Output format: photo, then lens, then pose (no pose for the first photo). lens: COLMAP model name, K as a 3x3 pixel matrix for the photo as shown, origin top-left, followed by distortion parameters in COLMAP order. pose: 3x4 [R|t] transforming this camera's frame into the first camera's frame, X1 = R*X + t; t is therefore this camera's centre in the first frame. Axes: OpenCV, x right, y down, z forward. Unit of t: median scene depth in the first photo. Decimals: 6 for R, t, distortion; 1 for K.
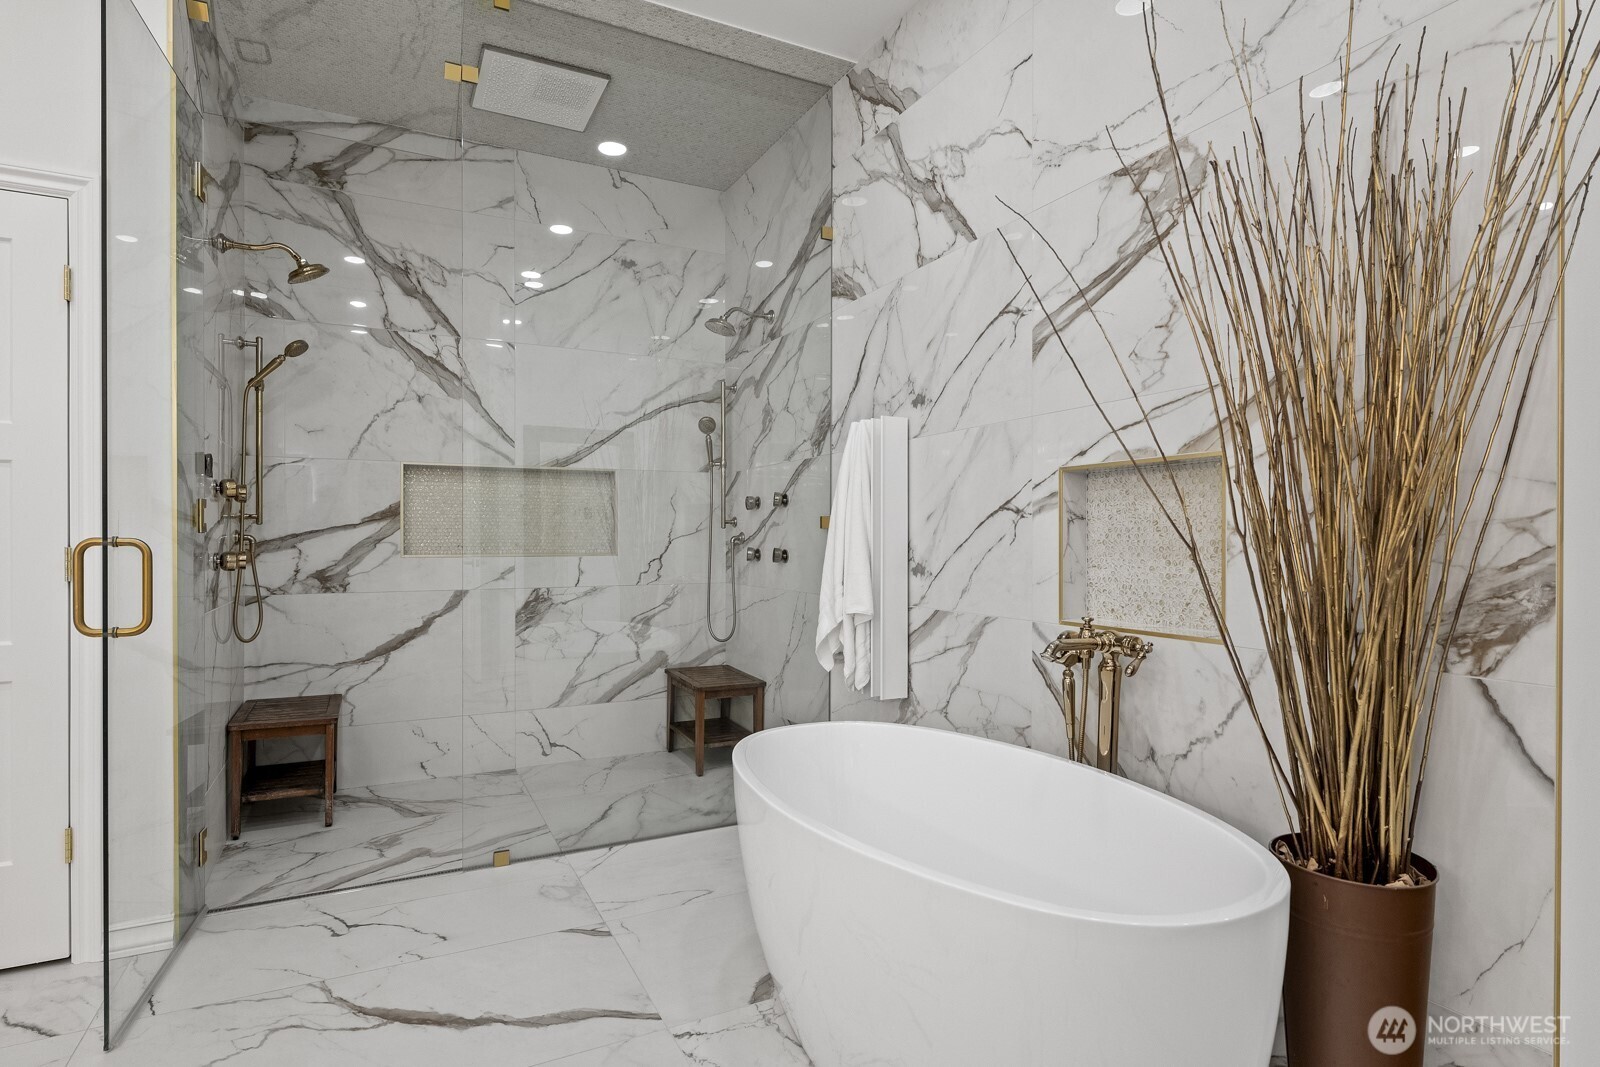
lens RADIAL K [[811.1, 0, 800.0], [0, 811.1, 520.2], [0, 0, 1]] dist [0.018039, 0.003064]
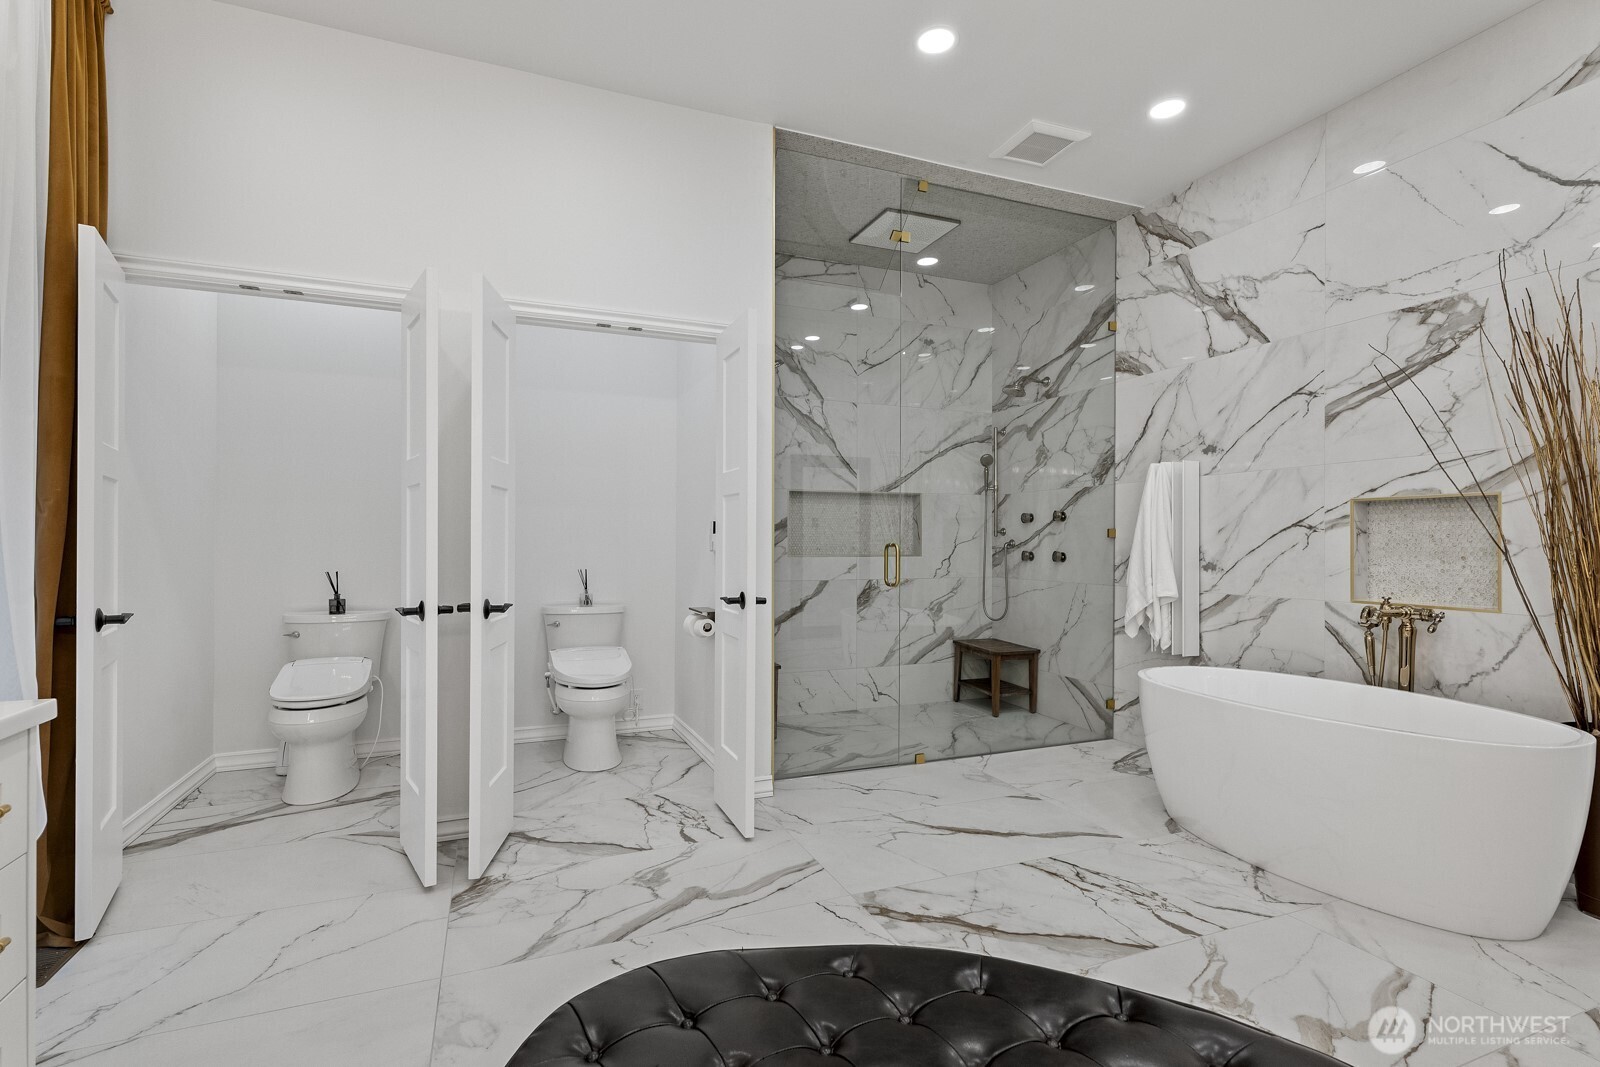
lens RADIAL K [[749.6, 0, 797.3], [0, 749.6, 523.3], [0, 0, 1]] dist [0.021544, 0.000641]
pose [[0.997812, 0.001359, -0.066098, -0.466522], [-0.001573, 0.999994, -0.003176, -0.010366], [0.066094, 0.003273, 0.997808, -0.361423]]
